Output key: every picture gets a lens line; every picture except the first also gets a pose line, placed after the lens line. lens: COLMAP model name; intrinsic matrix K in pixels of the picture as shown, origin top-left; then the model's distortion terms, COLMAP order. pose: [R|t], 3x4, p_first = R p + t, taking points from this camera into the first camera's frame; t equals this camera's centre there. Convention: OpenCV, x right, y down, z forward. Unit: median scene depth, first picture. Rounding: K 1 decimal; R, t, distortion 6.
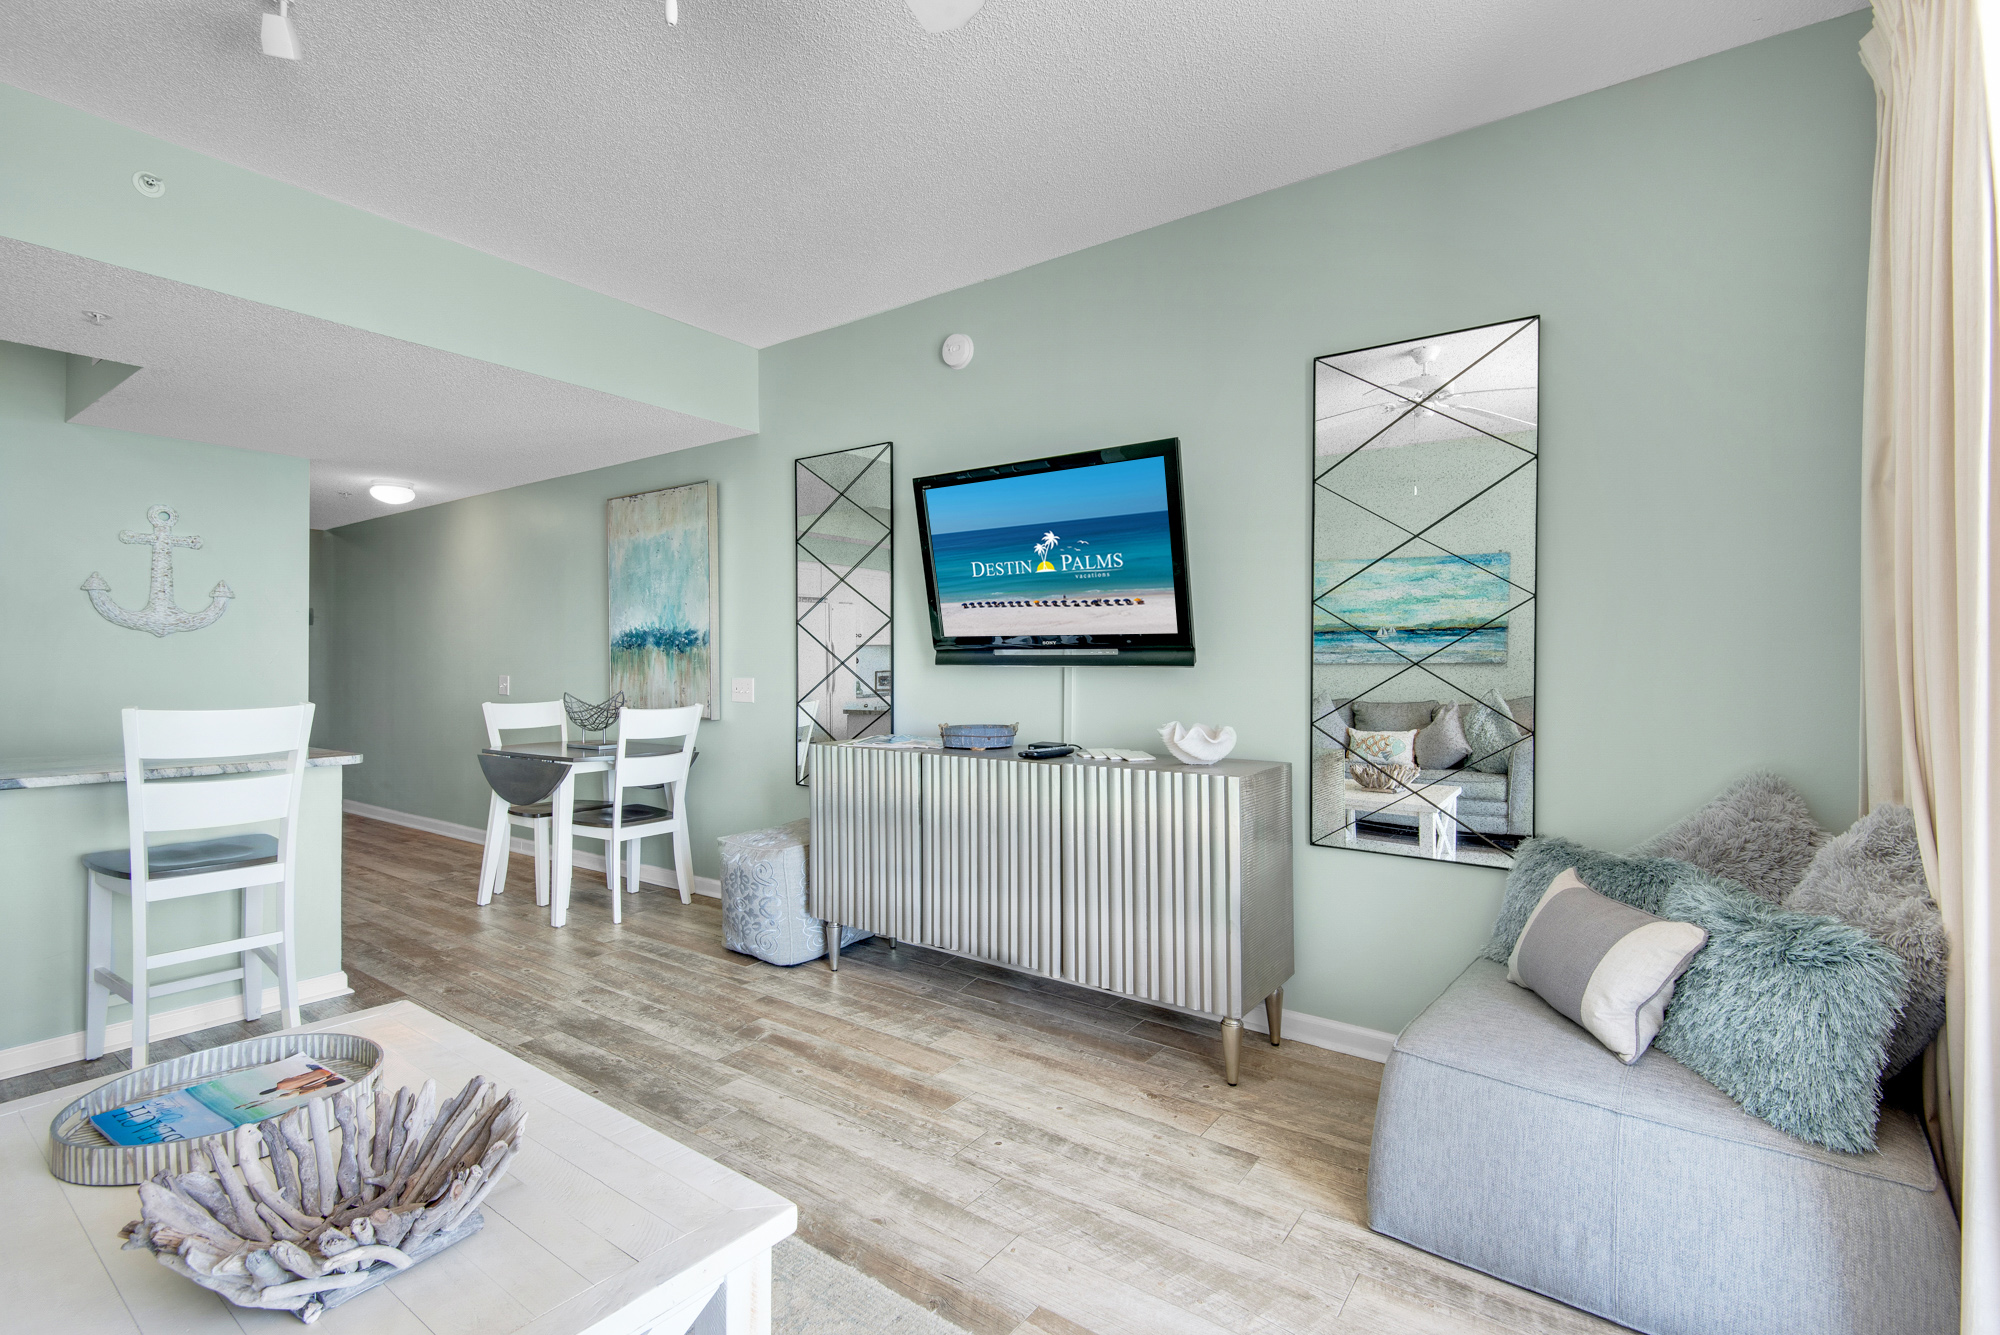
lens RADIAL K [[926.7, 0, 1003.8], [0, 926.7, 663.4], [0, 0, 1]] dist [0.014612, -0.007182]
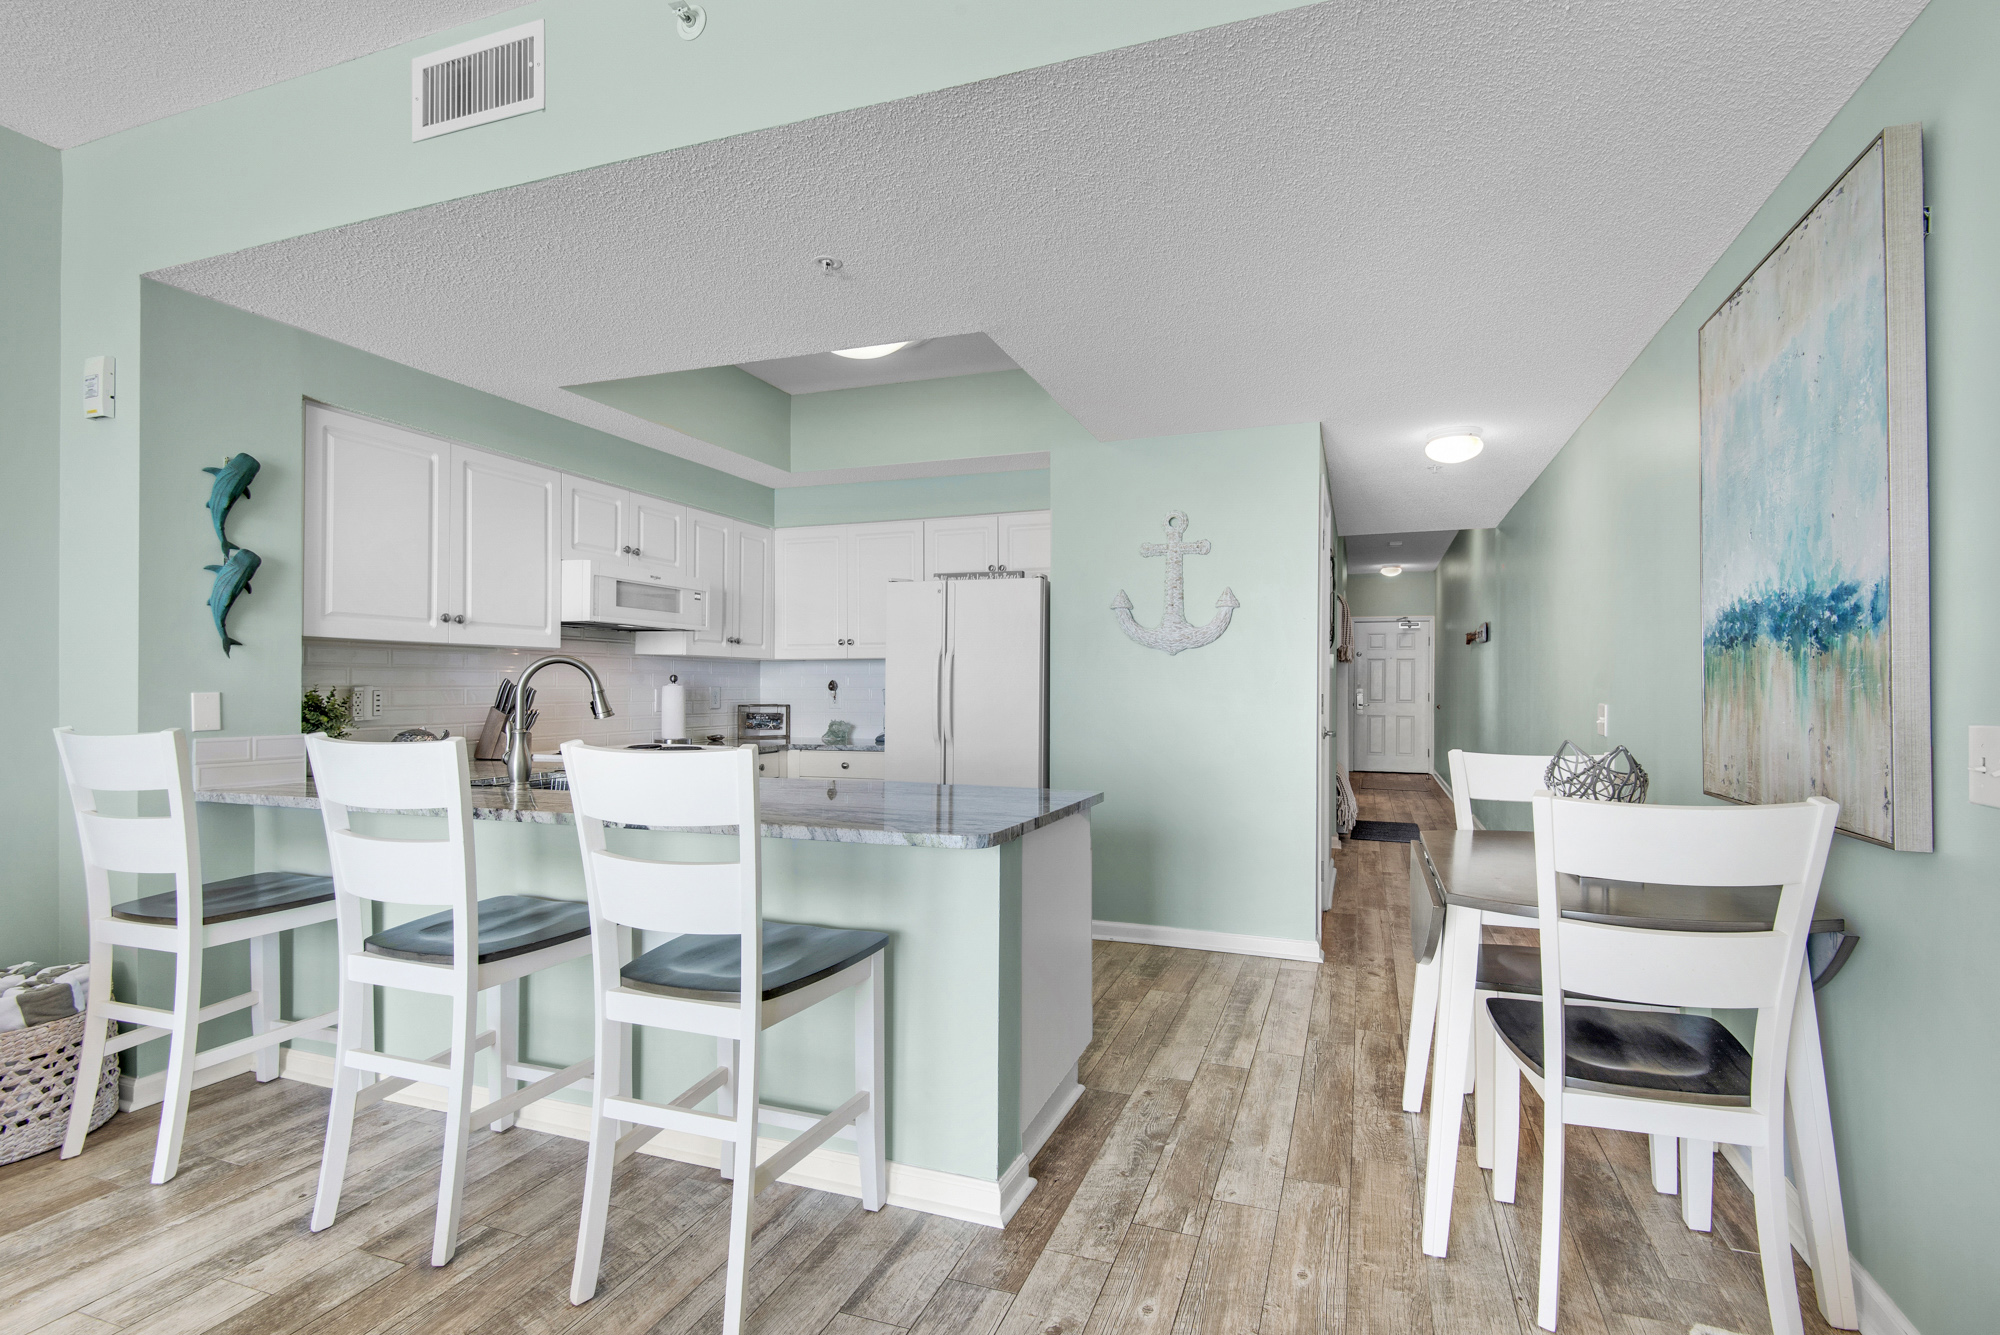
lens RADIAL K [[926.7, 0, 1010.0], [0, 926.7, 683.4], [0, 0, 1]] dist [0.014612, -0.007182]
pose [[0.286998, -0.004205, -0.957922, -0.085265], [-0.000160, 0.999990, -0.004438, 0.003219], [0.957931, 0.001427, 0.286994, 0.584651]]
